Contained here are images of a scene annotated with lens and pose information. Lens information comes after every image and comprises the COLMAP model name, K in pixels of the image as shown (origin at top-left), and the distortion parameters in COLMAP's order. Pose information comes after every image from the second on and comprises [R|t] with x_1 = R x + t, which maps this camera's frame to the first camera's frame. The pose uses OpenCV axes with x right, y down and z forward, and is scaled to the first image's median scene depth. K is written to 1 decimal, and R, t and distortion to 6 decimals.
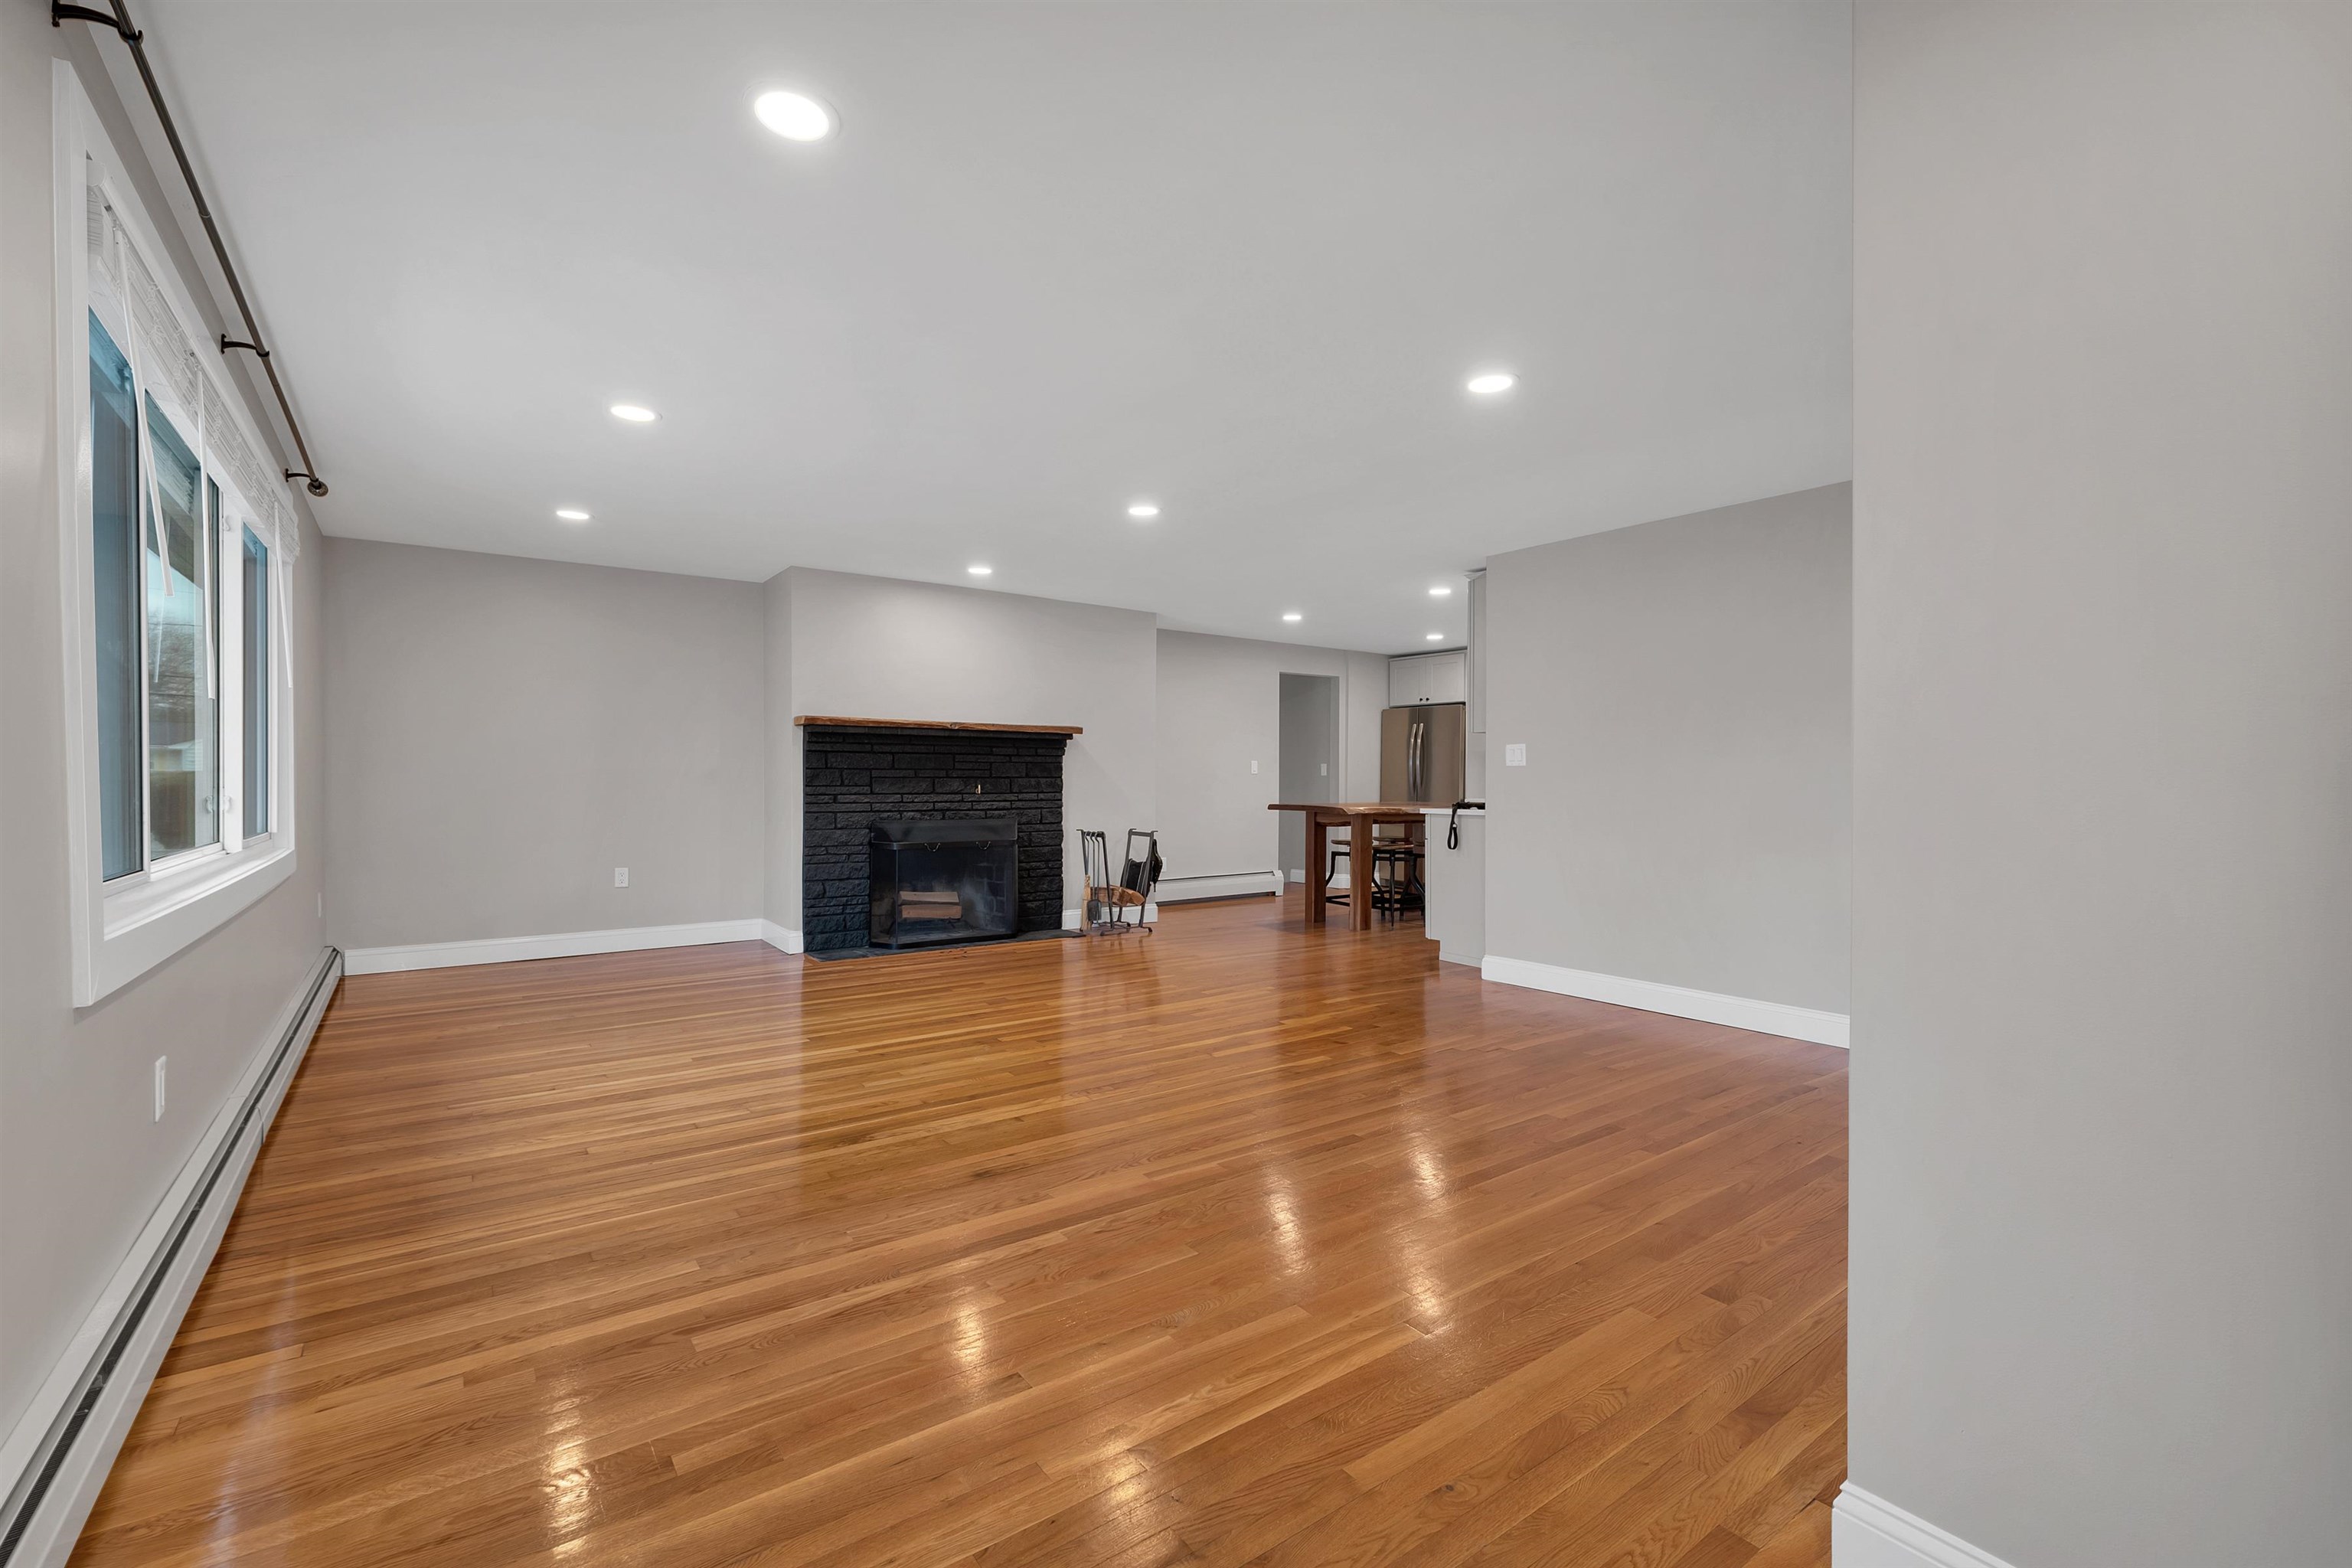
lens RADIAL K [[1004.9, 0, 1176.7], [0, 1004.9, 785.3], [0, 0, 1]] dist [0.000582, -0.000077]
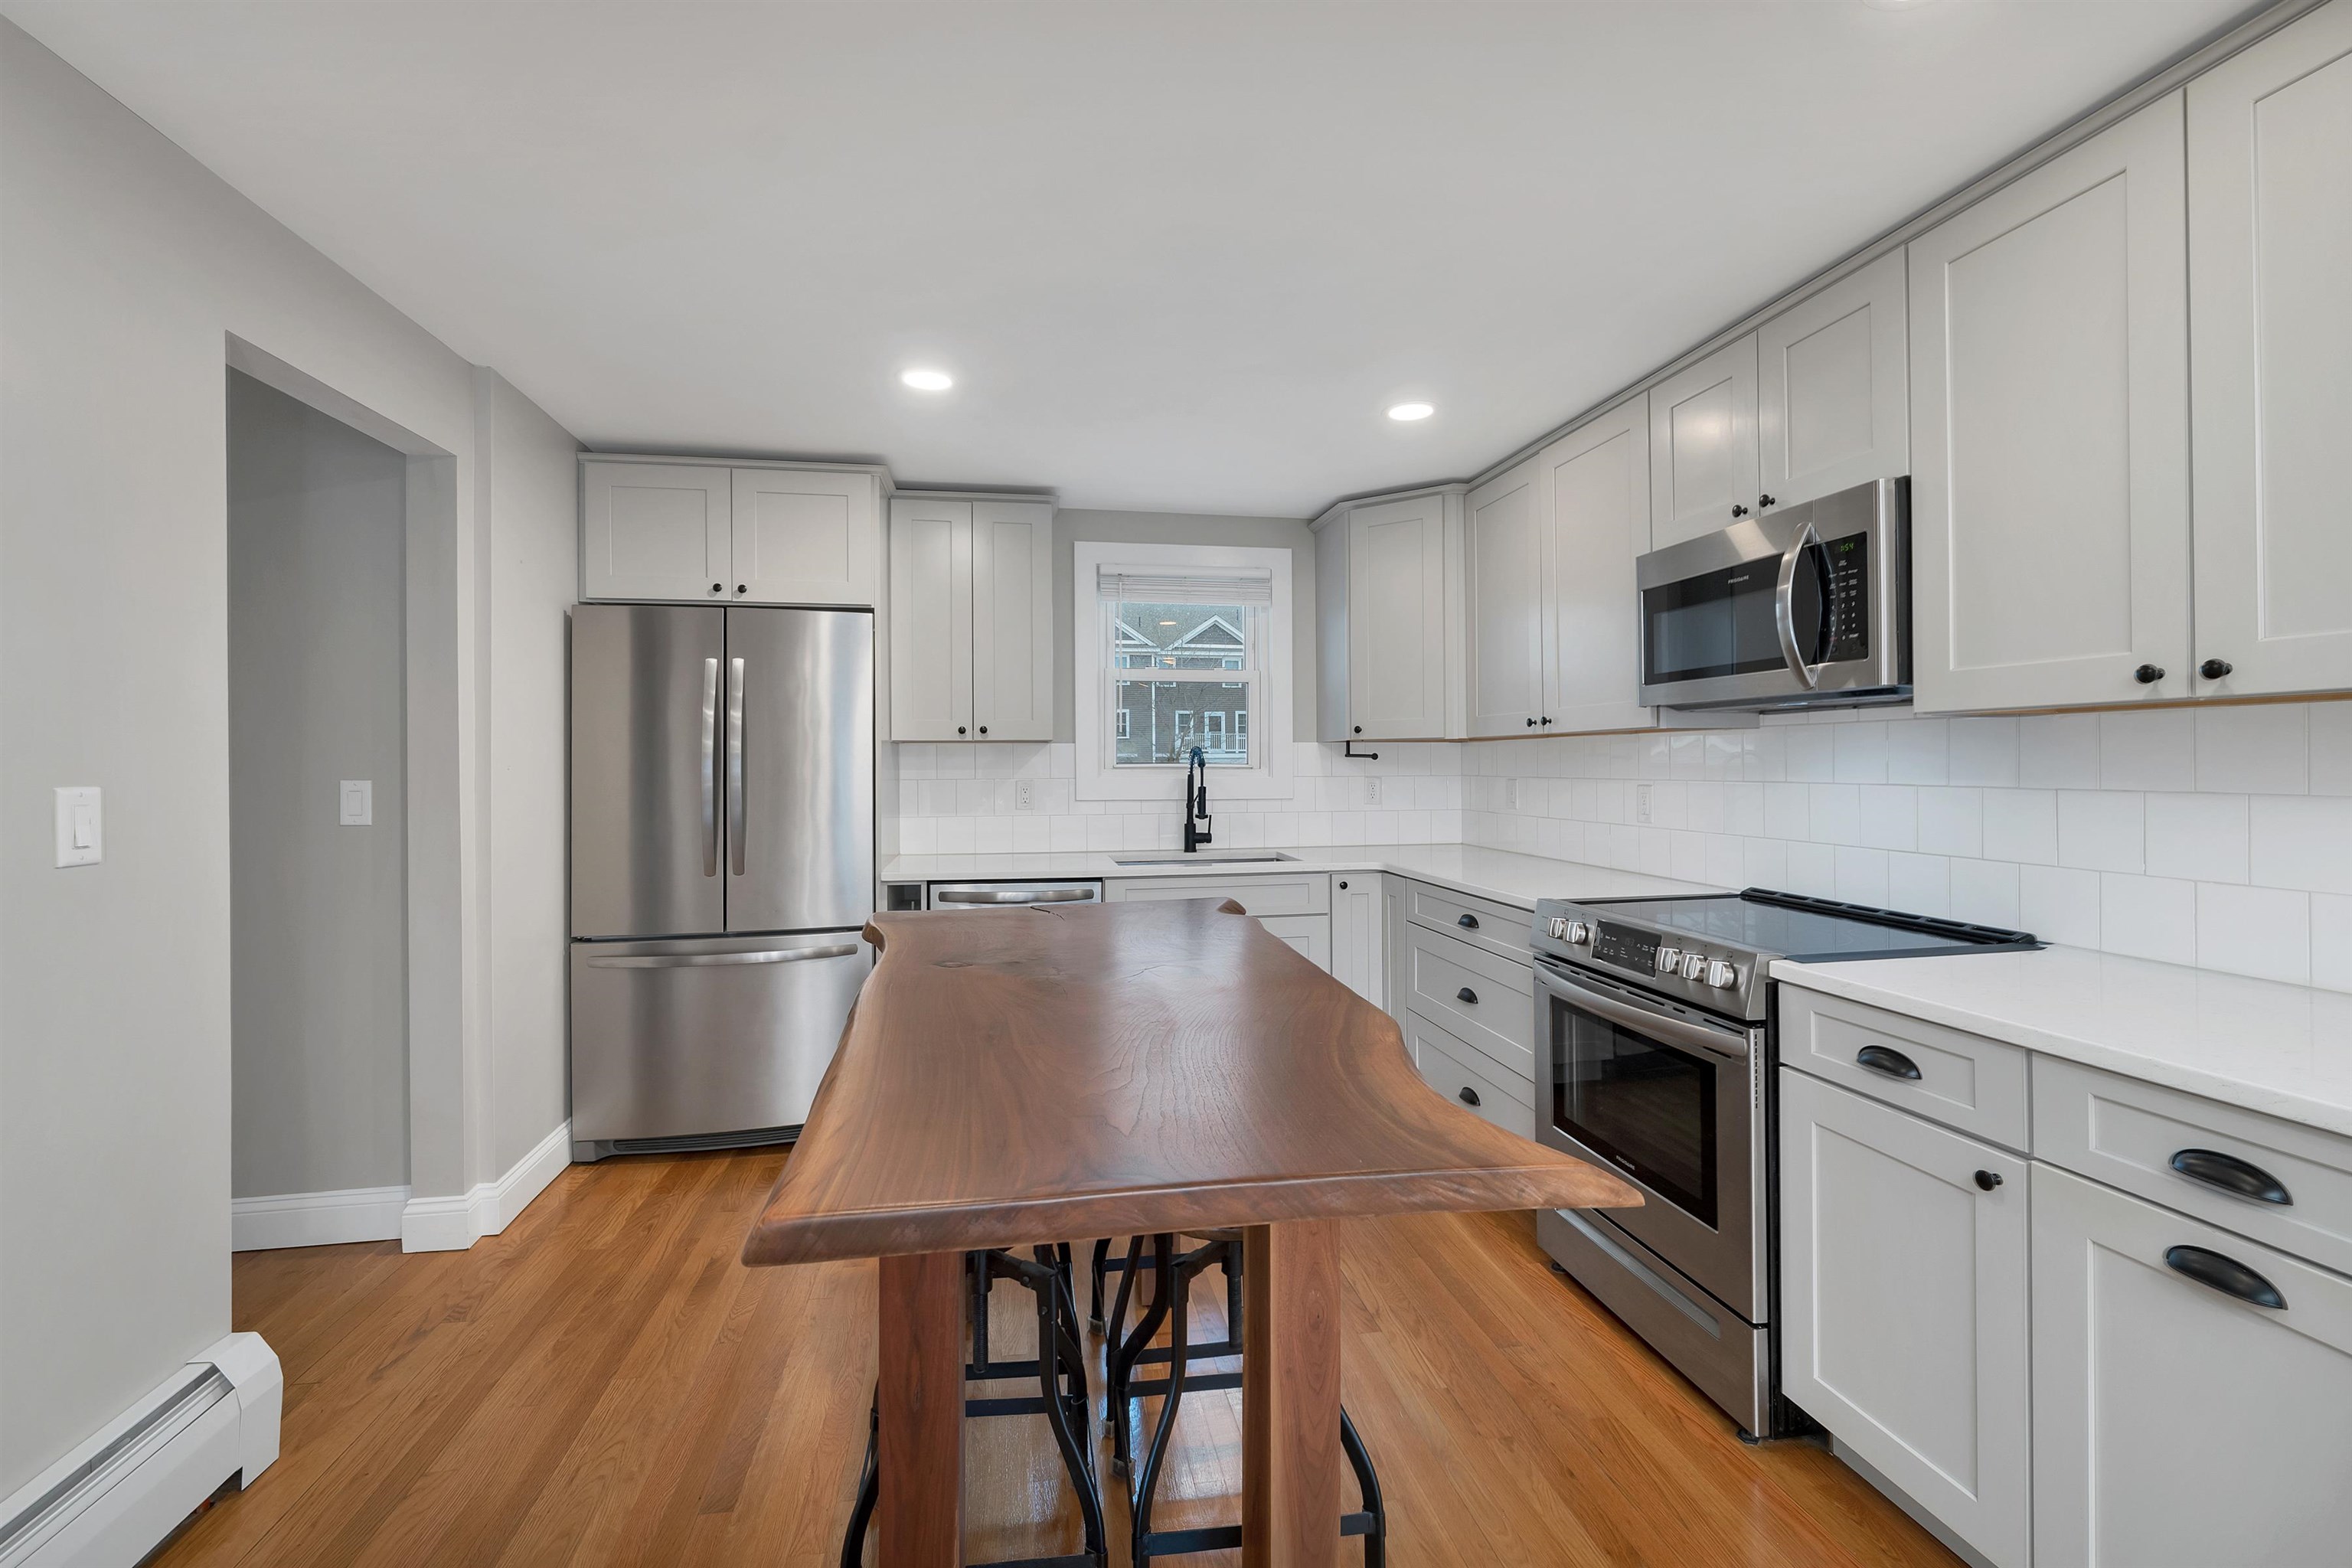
lens RADIAL K [[994.2, 0, 1168.3], [0, 994.2, 759.6], [0, 0, 1]] dist [-0.002293, -0.000651]
pose [[0.448527, -0.004340, 0.893759, 0.017518], [0.011929, 0.999928, -0.001131, -0.039255], [-0.893690, 0.011169, 0.448547, 1.140287]]
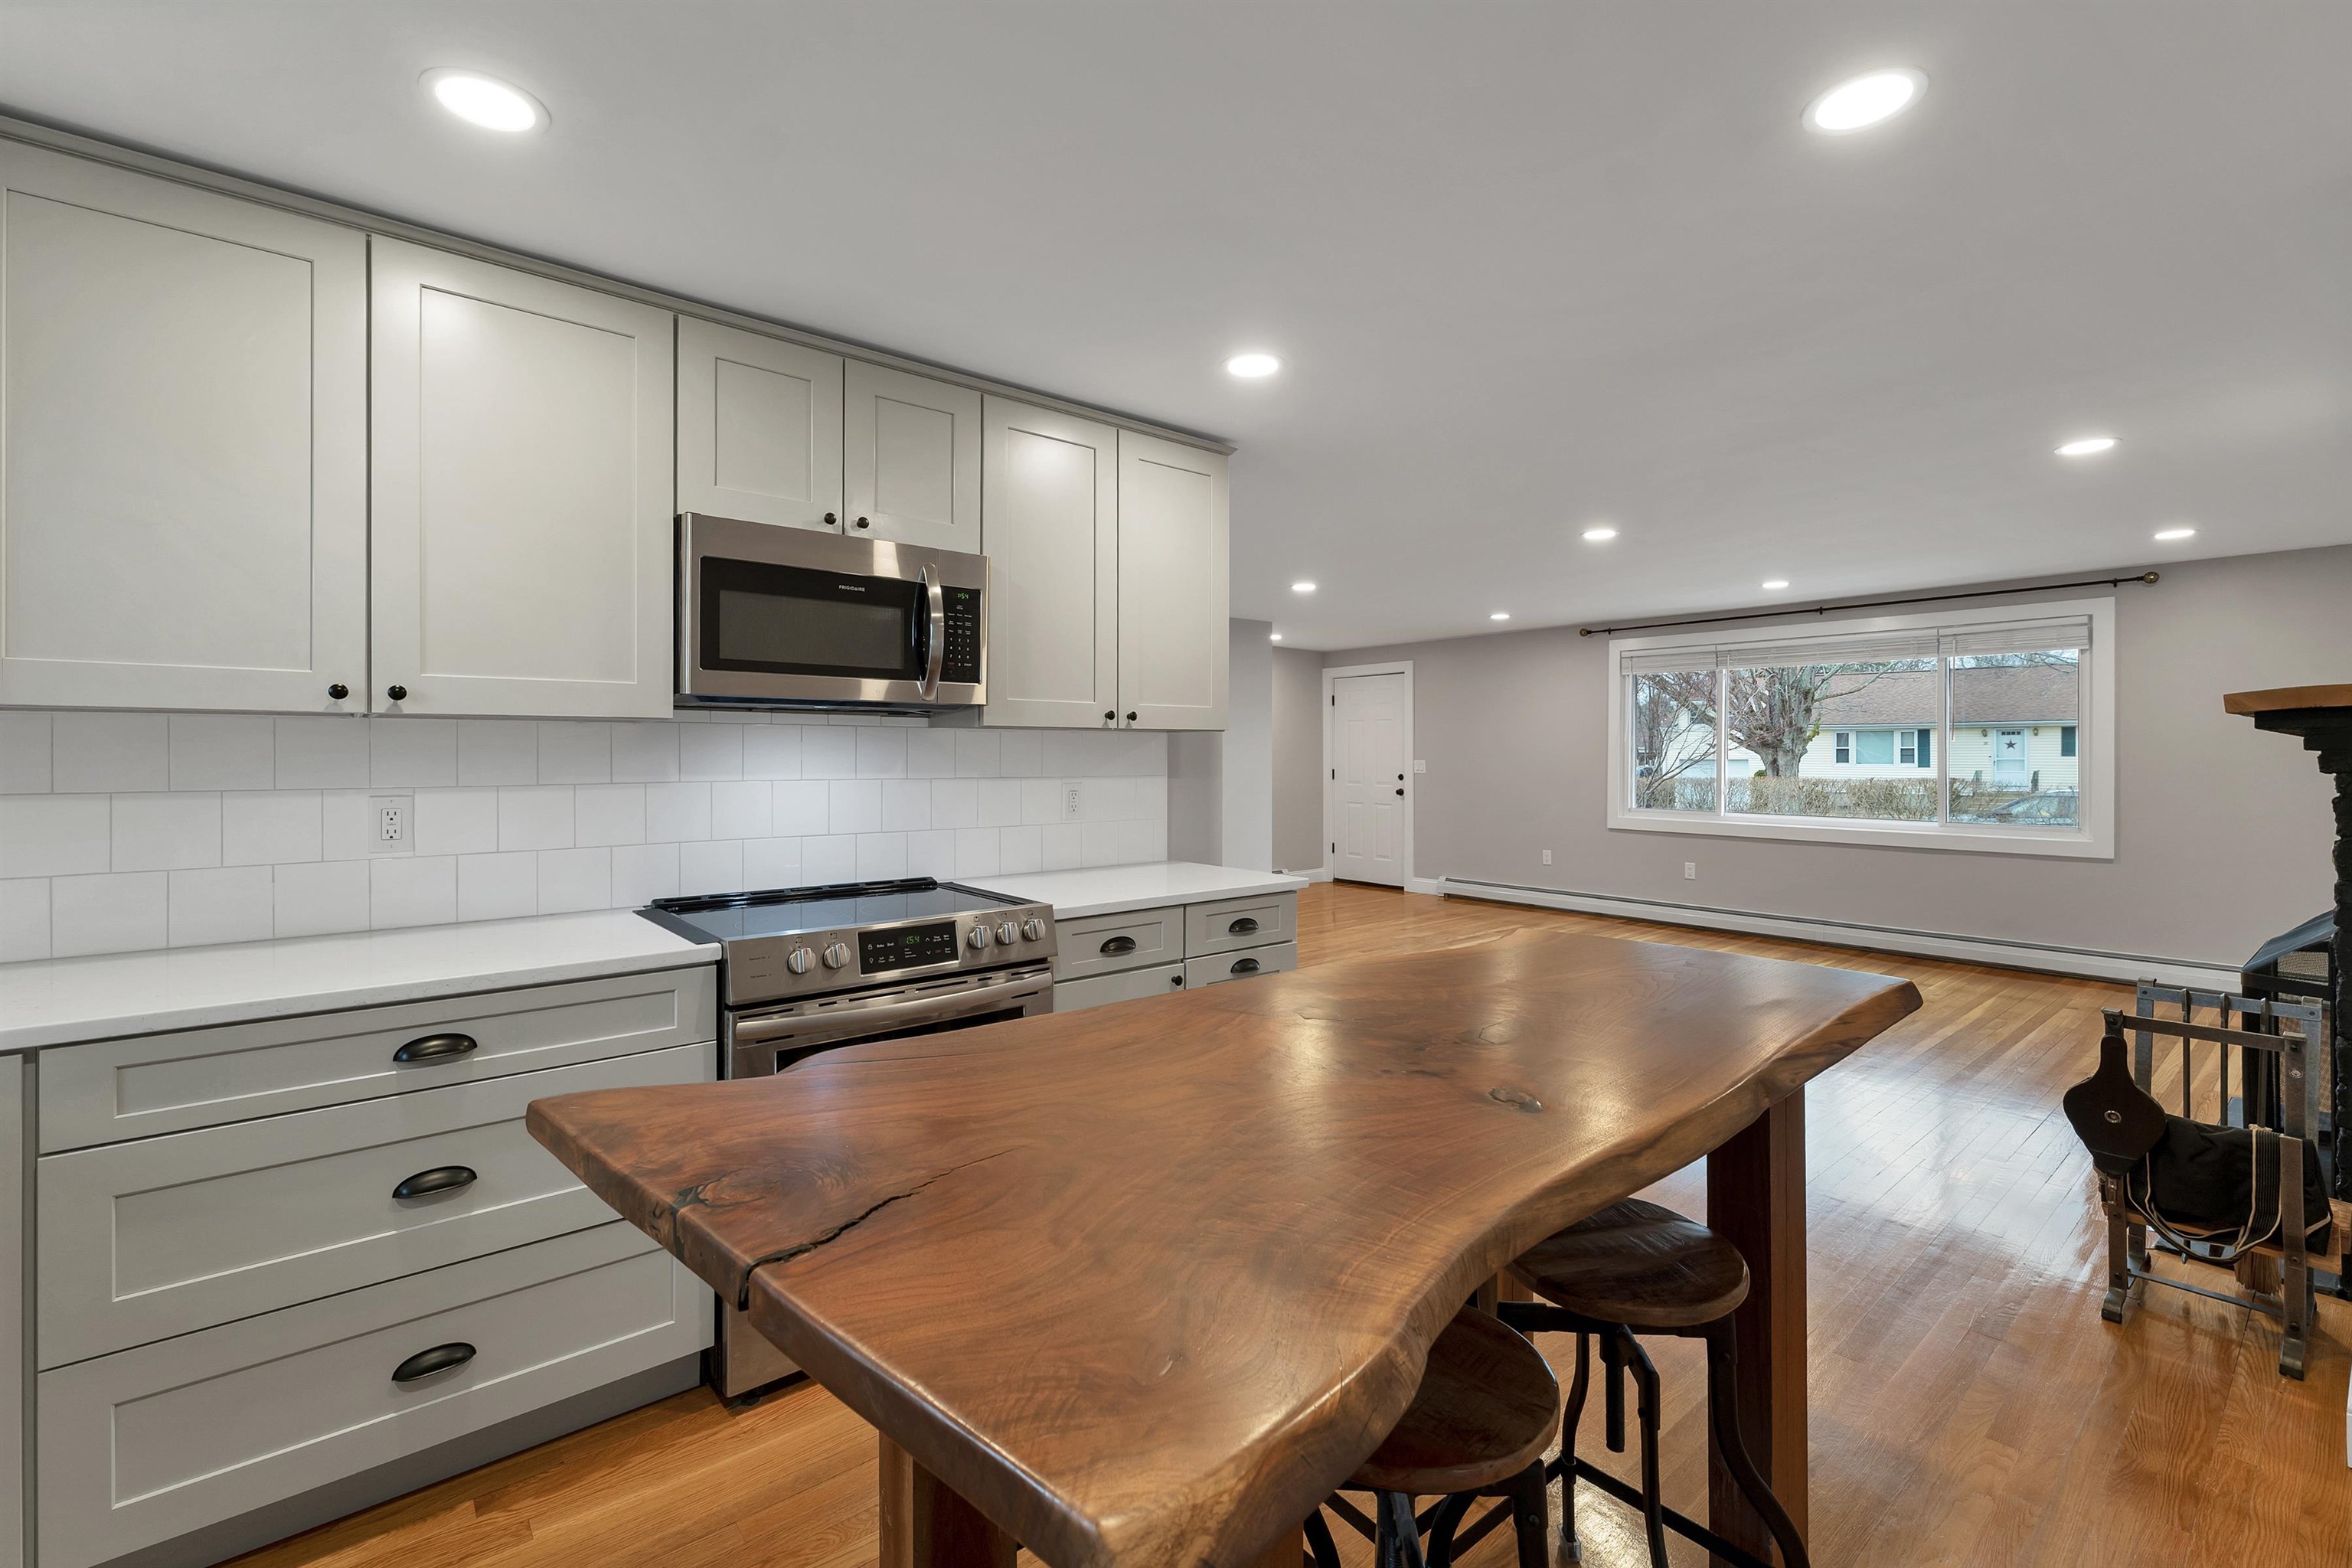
lens RADIAL K [[1015.8, 0, 1182.1], [0, 1015.8, 755.3], [0, 0, 1]] dist [0.002970, 0.000183]
pose [[-0.997859, -0.004824, -0.065217, 0.341609], [-0.005238, 0.999967, 0.006177, -0.041423], [0.065185, 0.006505, -0.997852, 1.527290]]
